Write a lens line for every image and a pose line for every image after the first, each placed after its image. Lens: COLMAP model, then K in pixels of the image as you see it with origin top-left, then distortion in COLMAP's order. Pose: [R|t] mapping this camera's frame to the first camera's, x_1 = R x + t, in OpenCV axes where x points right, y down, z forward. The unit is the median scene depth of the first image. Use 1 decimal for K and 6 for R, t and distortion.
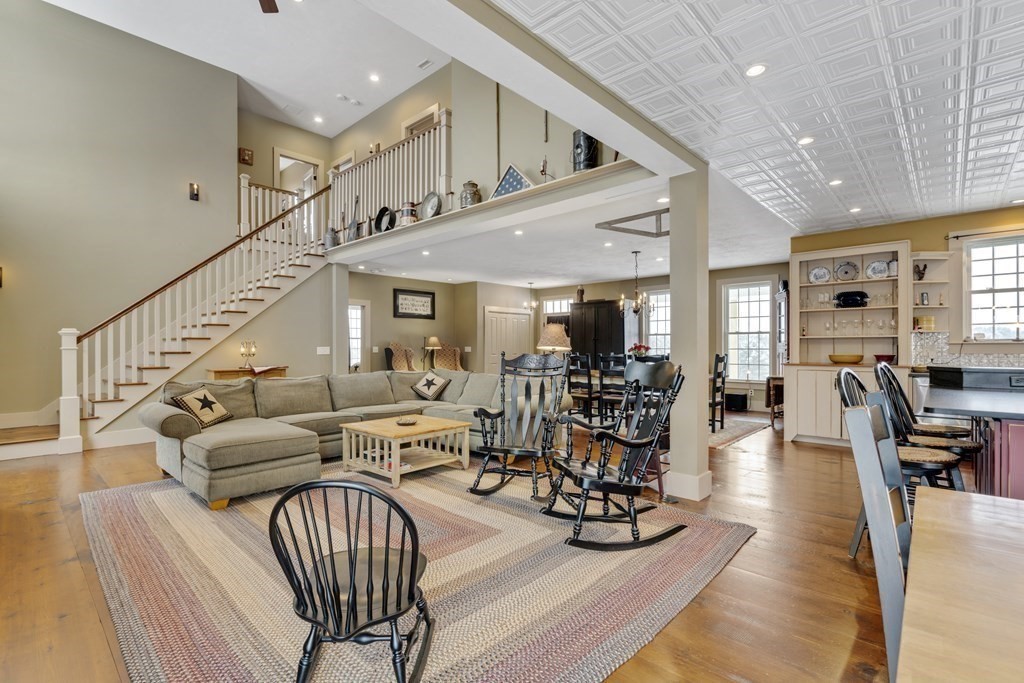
lens RADIAL K [[466.5, 0, 501.4], [0, 466.5, 354.6], [0, 0, 1]] dist [-0.001772, 0.001518]
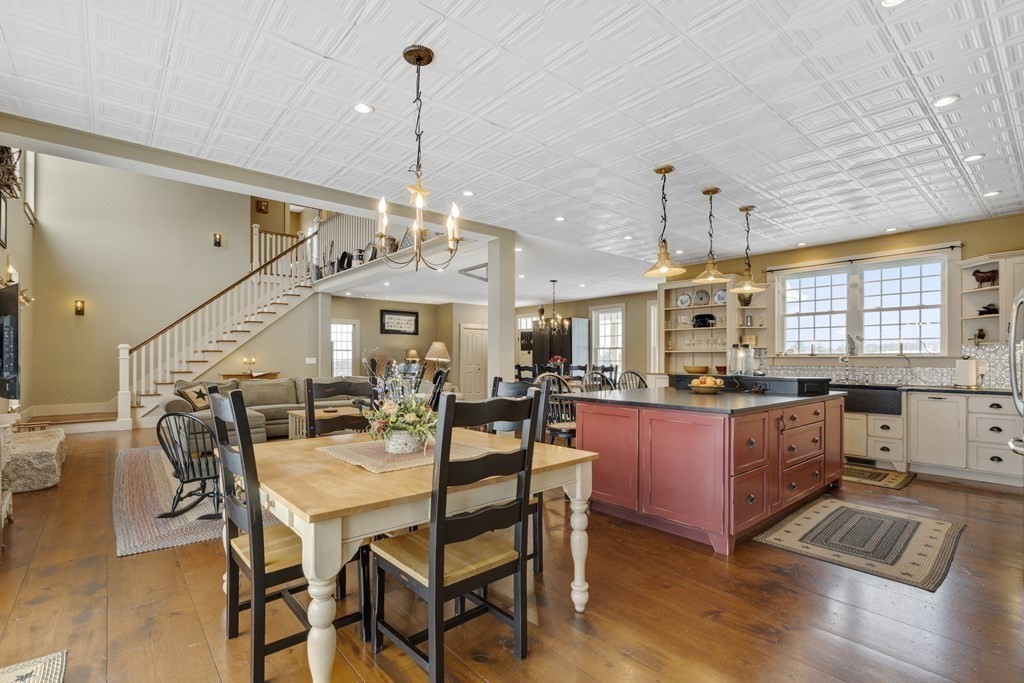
lens RADIAL K [[466.5, 0, 494.9], [0, 466.5, 363.8], [0, 0, 1]] dist [-0.001772, 0.001518]
pose [[0.993316, 0.006017, -0.115269, 0.348009], [-0.006676, 0.999964, -0.005331, 0.004731], [0.115233, 0.006065, 0.993320, -0.276935]]
